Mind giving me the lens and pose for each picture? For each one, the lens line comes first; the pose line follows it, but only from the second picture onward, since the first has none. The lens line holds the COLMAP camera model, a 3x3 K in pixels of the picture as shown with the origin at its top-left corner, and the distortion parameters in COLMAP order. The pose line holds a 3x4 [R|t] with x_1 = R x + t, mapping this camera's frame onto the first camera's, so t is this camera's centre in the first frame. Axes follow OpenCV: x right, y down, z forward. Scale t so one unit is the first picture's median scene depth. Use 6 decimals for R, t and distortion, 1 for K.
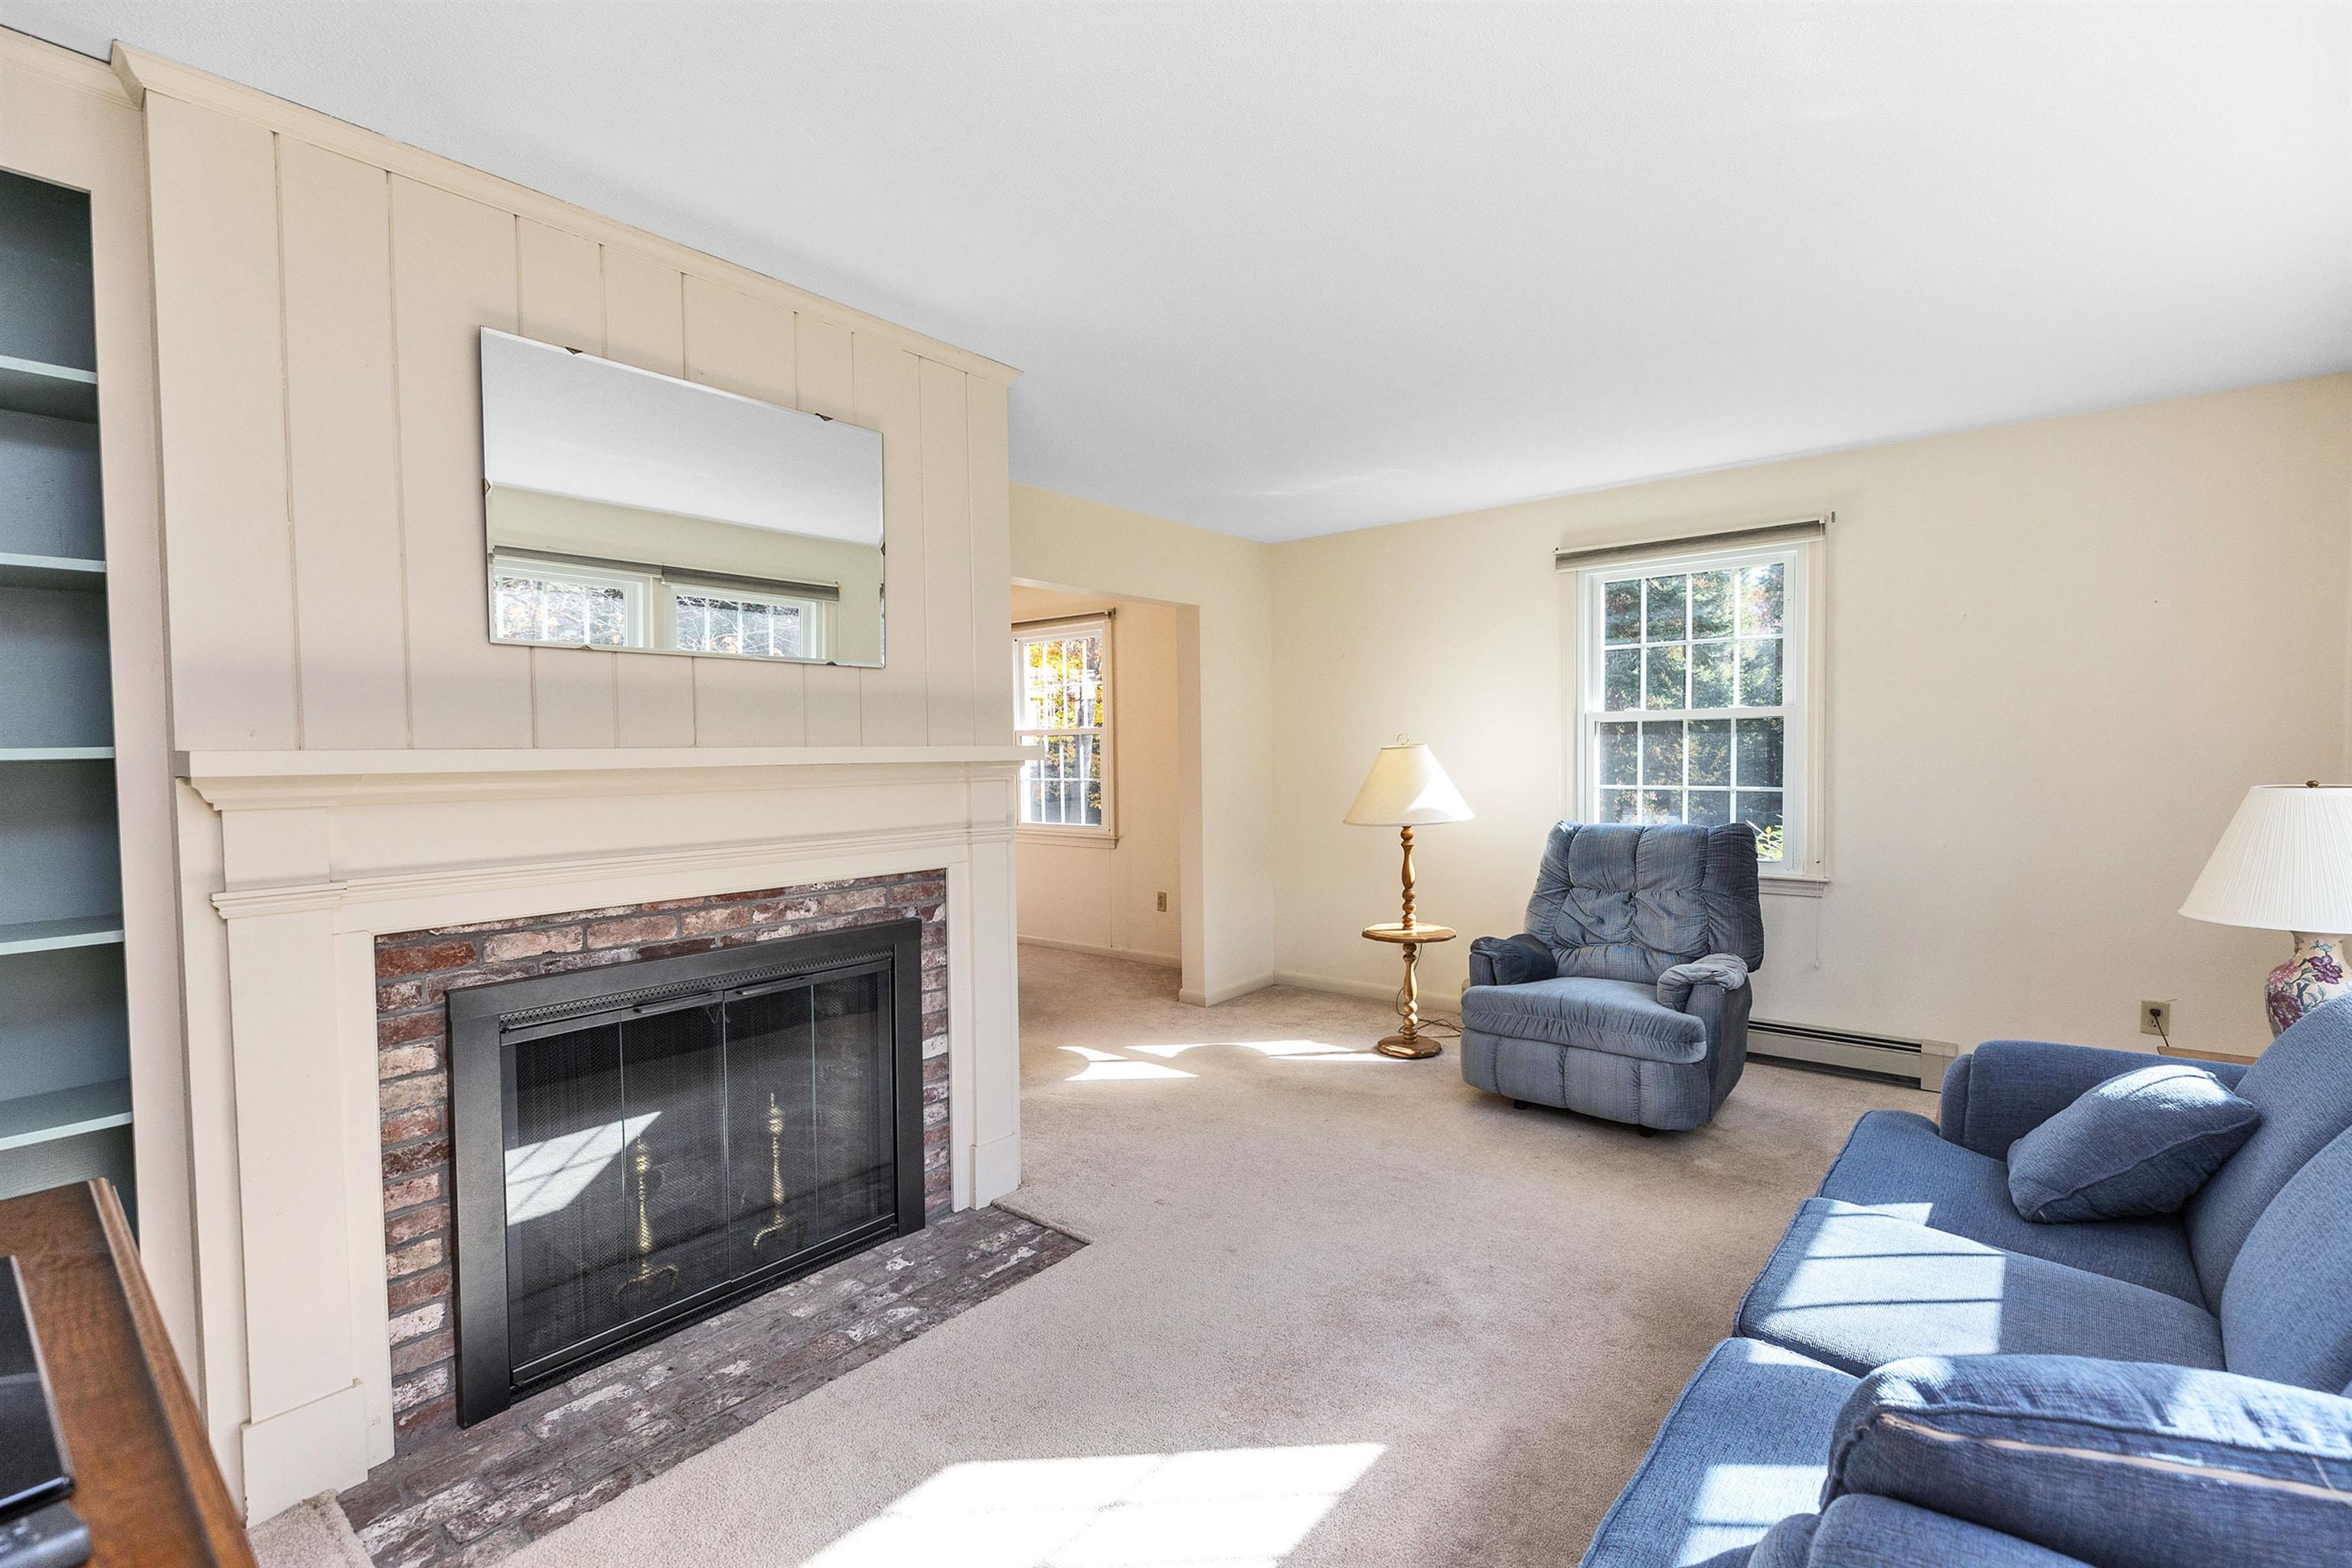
lens RADIAL K [[1047.8, 0, 1178.4], [0, 1047.8, 775.5], [0, 0, 1]] dist [-0.001675, 0.000313]
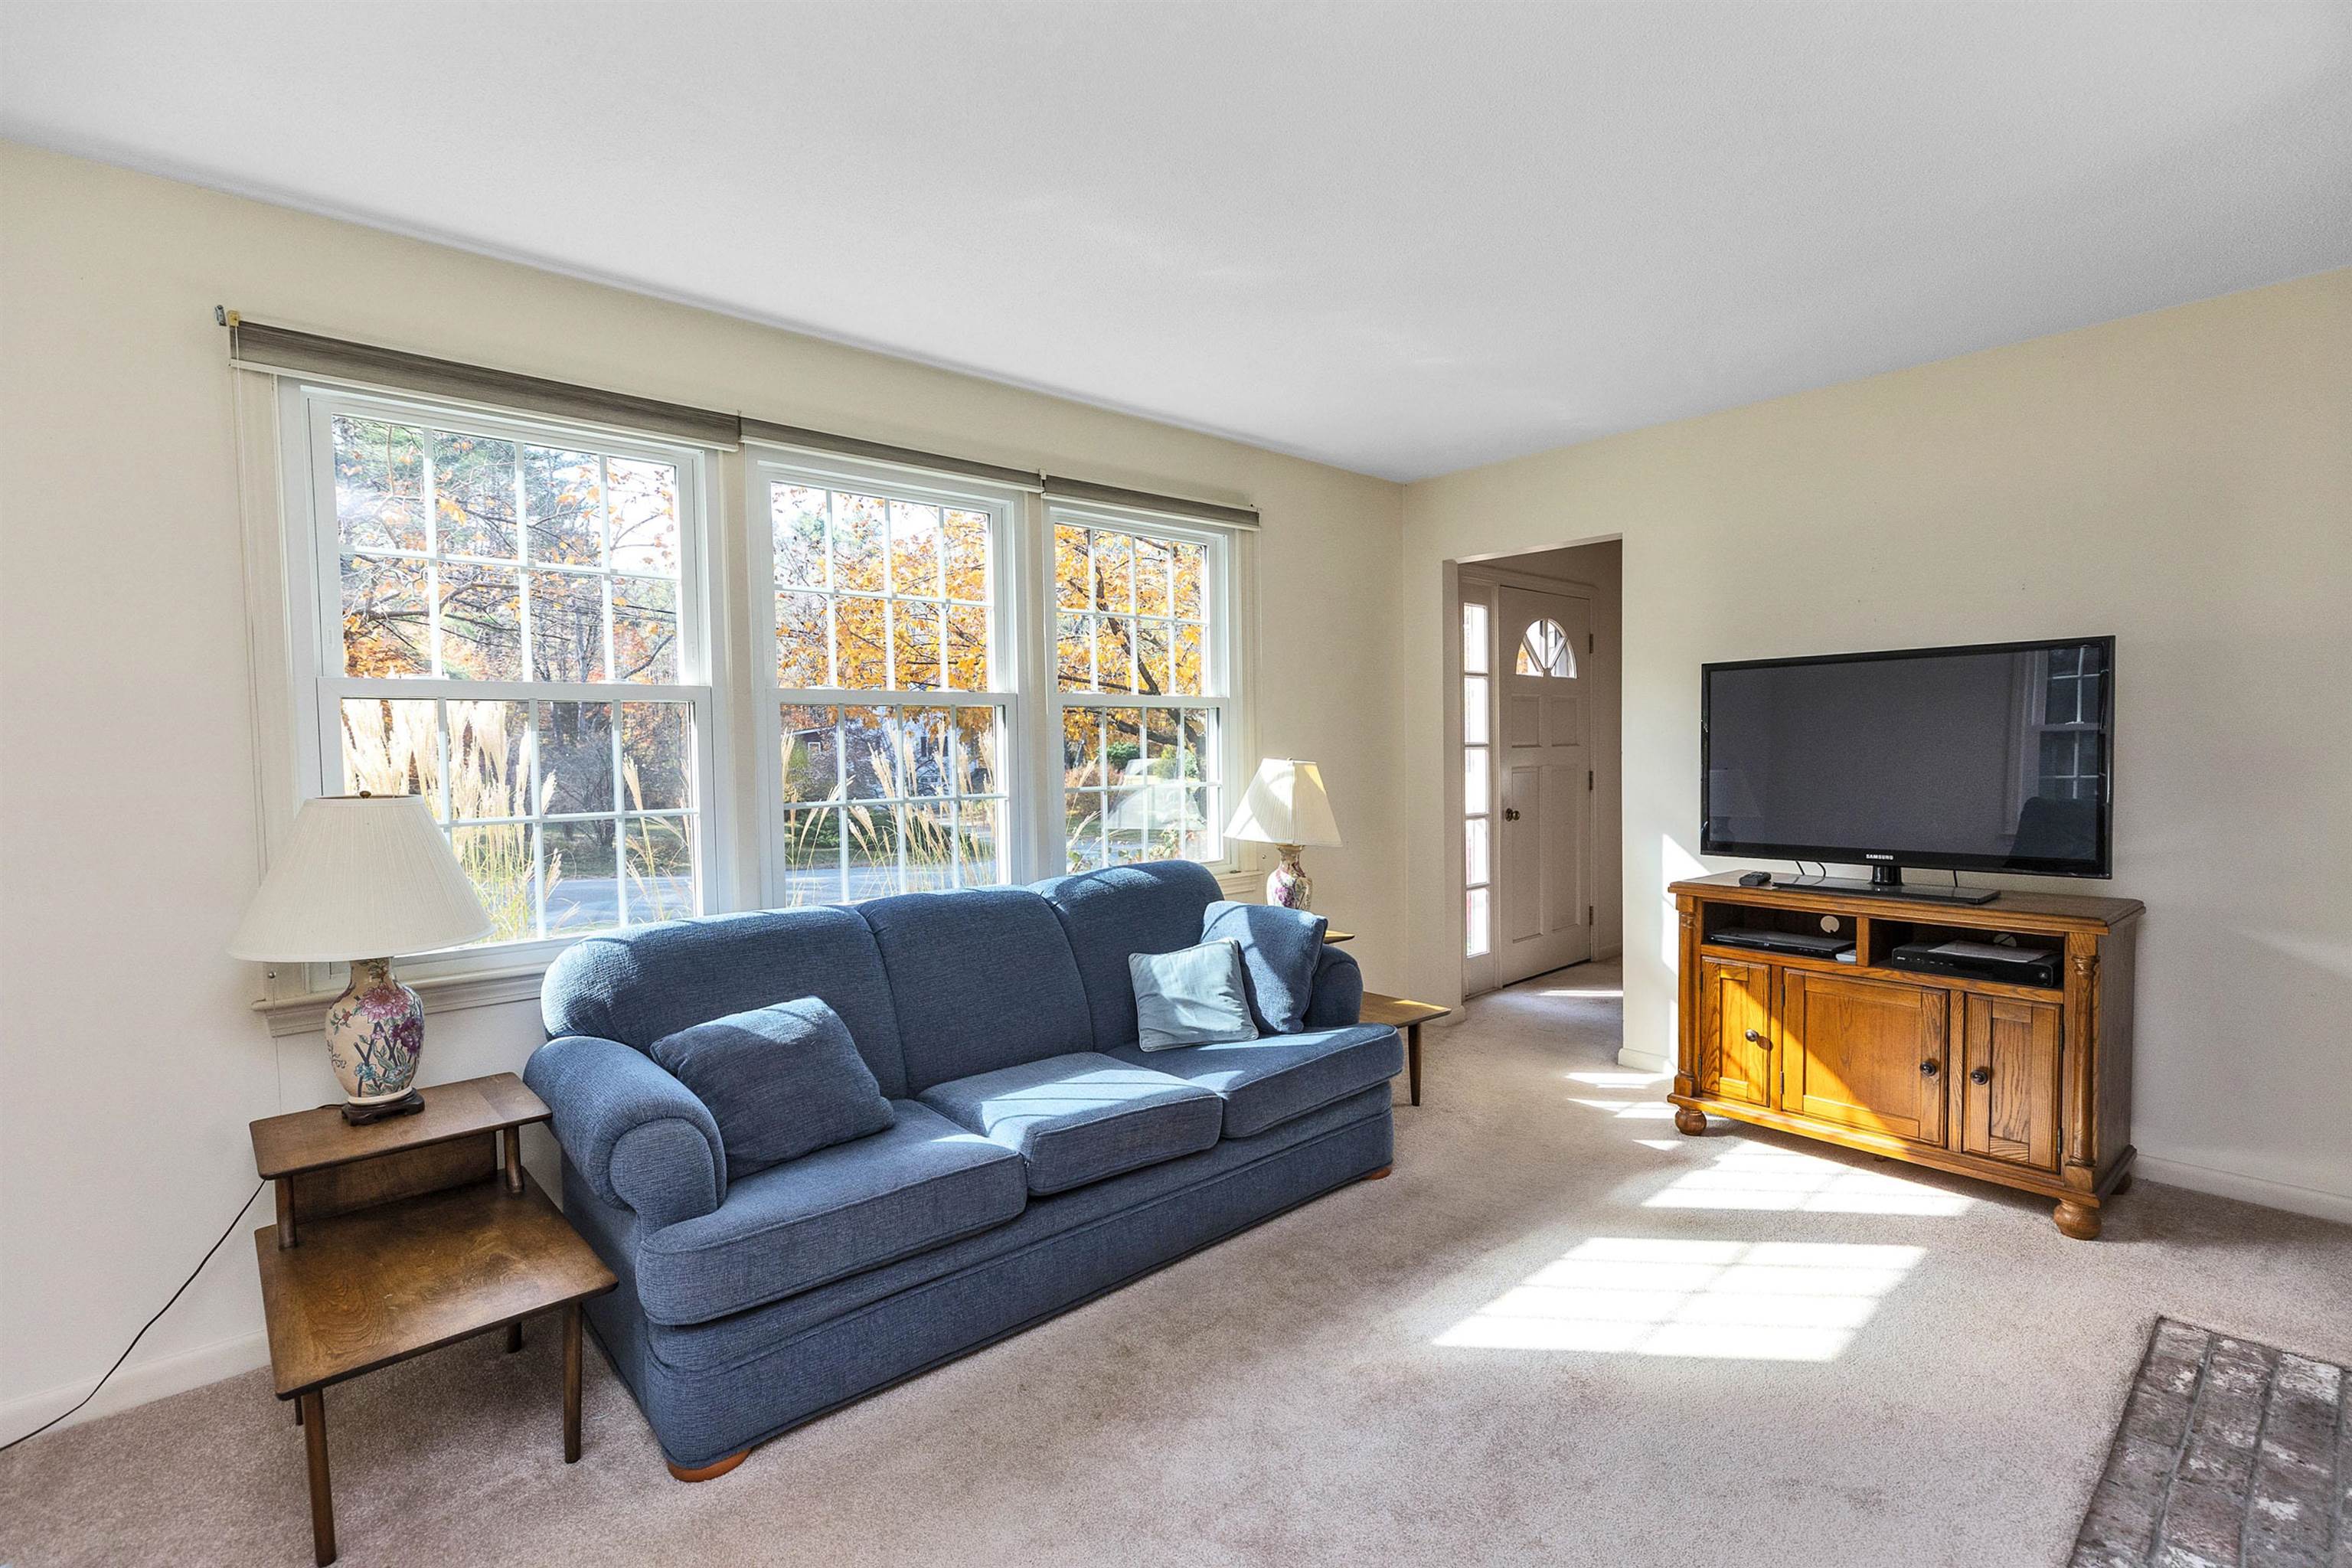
lens RADIAL K [[1068.5, 0, 1171.7], [0, 1068.5, 785.2], [0, 0, 1]] dist [-0.002842, -0.000936]
pose [[-0.987524, 0.022538, 0.155845, 0.131367], [0.032295, 0.997654, 0.060365, -0.018411], [-0.154119, 0.064645, -0.985935, 1.002059]]
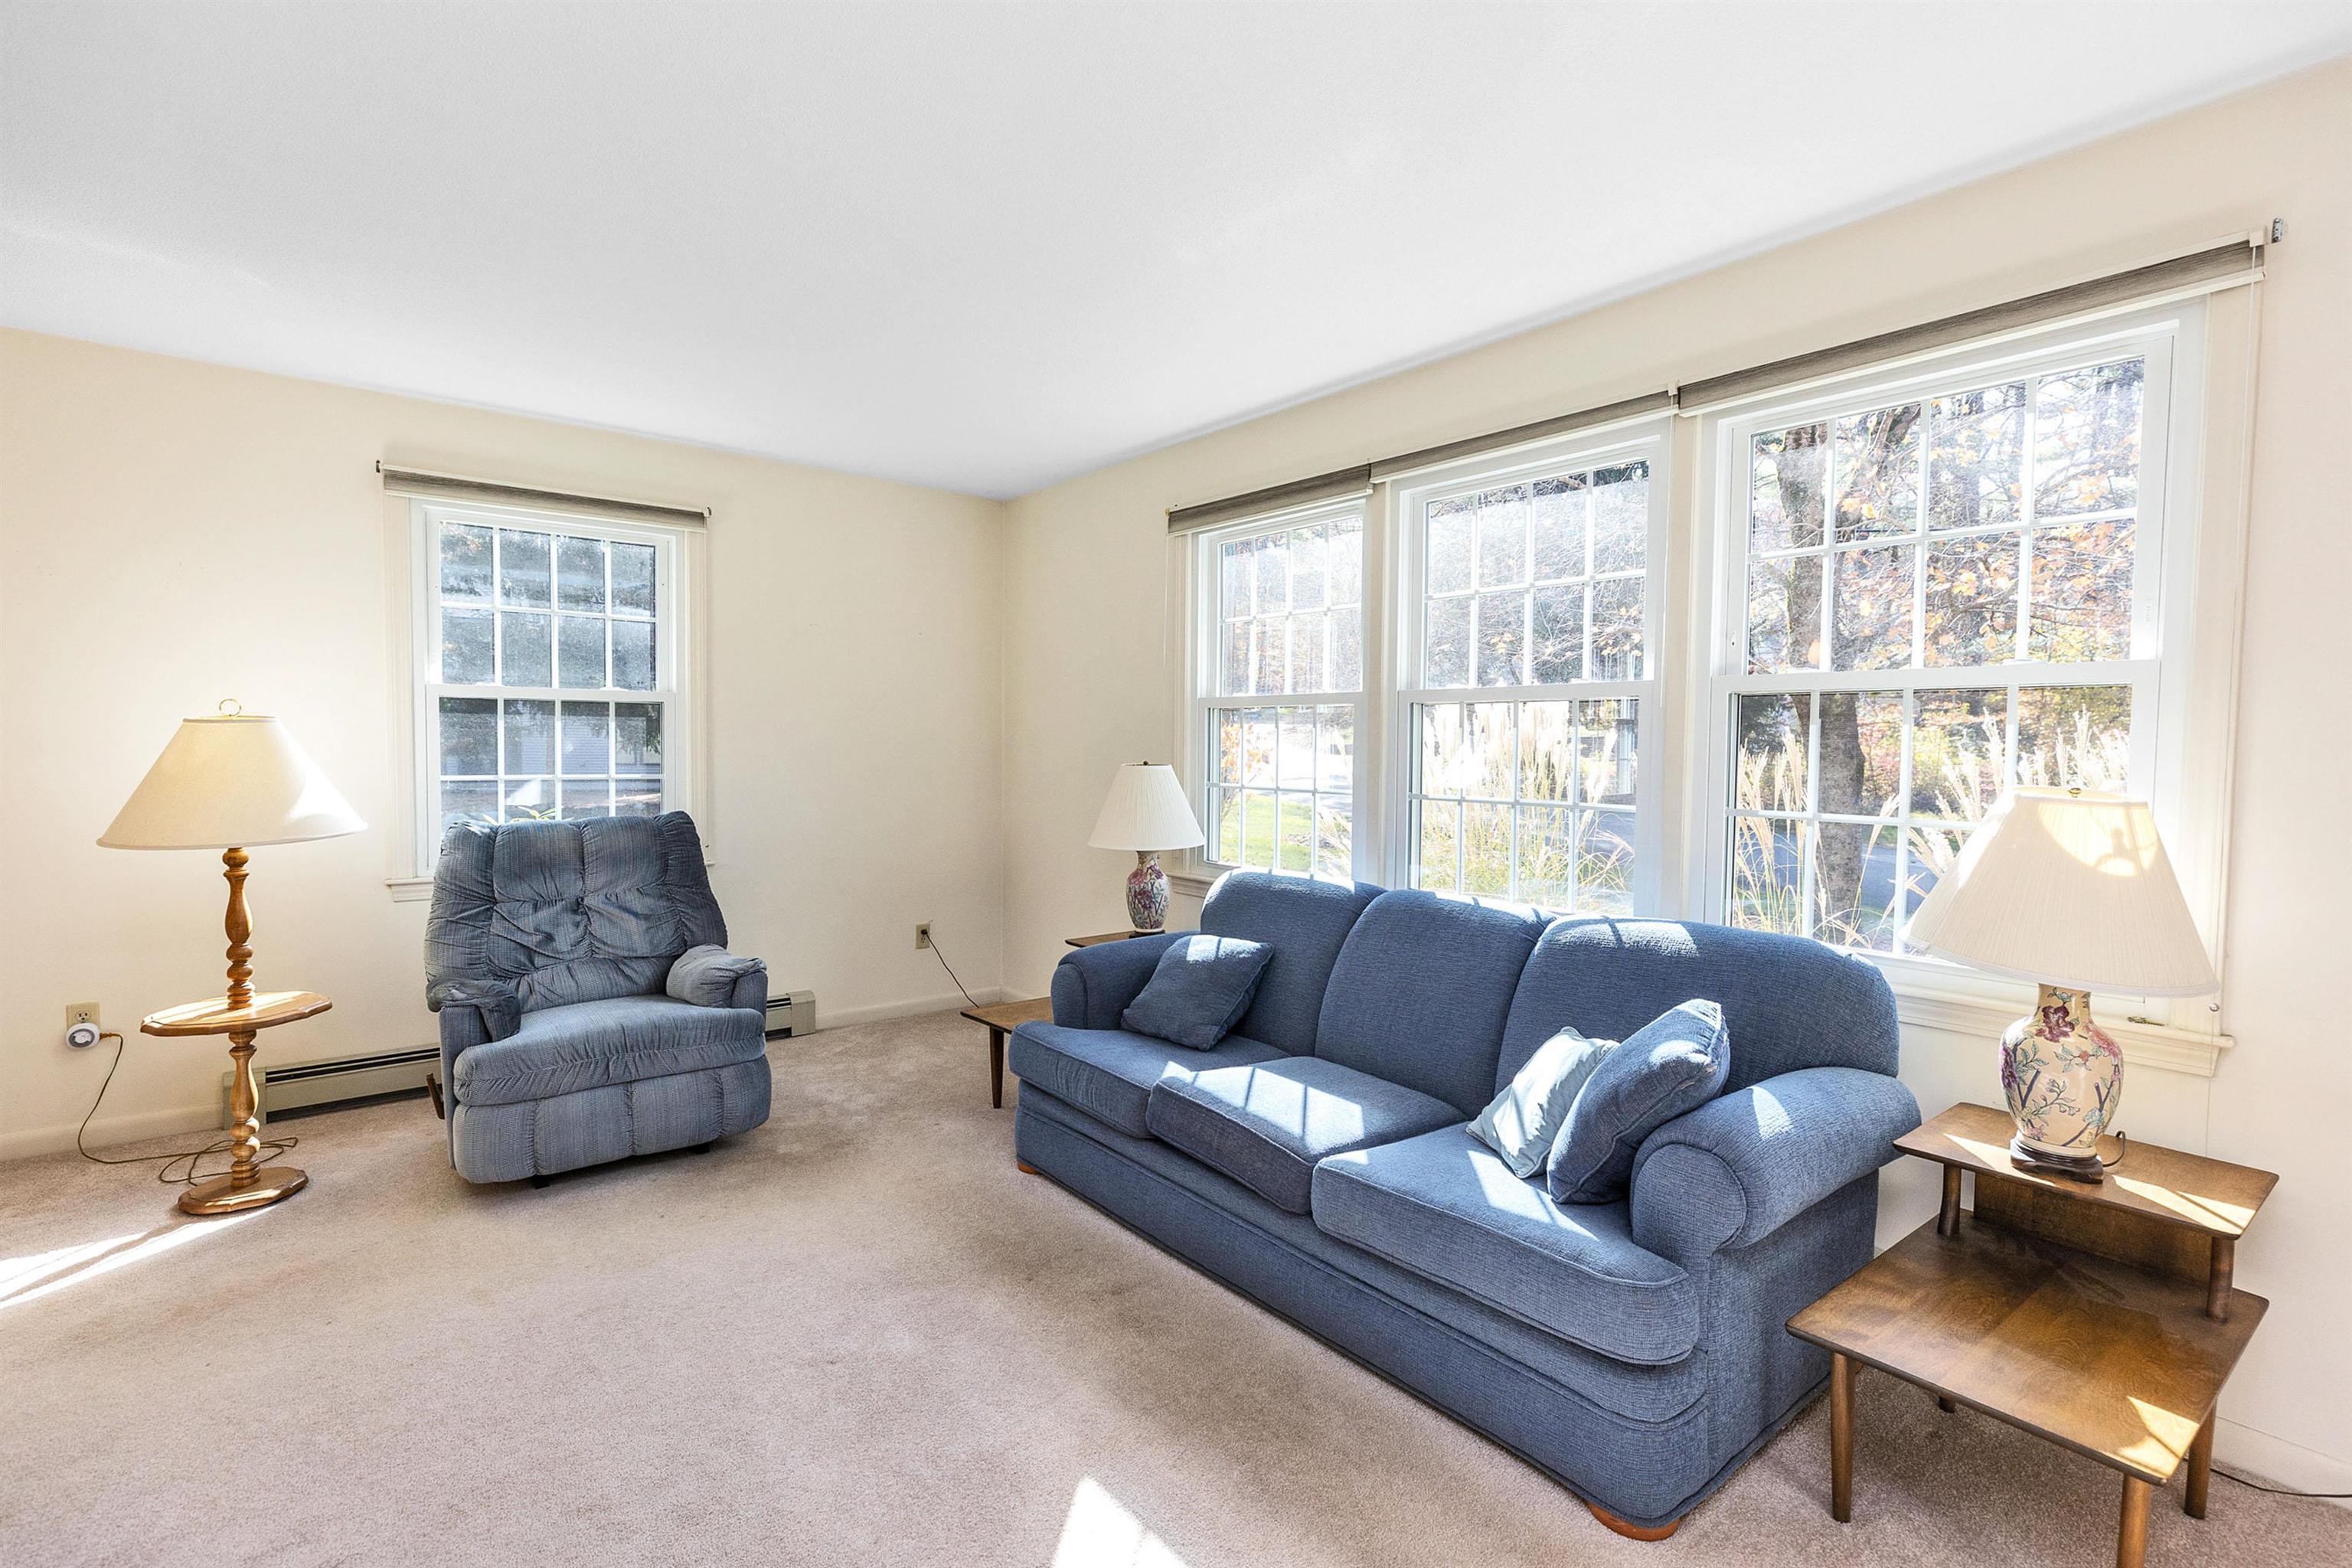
lens RADIAL K [[1068.5, 0, 1171.7], [0, 1068.5, 785.2], [0, 0, 1]] dist [-0.002842, -0.000936]
pose [[0.190377, -0.023128, 0.981439, -0.326478], [0.009470, 0.999719, 0.021722, 0.004225], [-0.981665, 0.005159, 0.190542, 0.347102]]
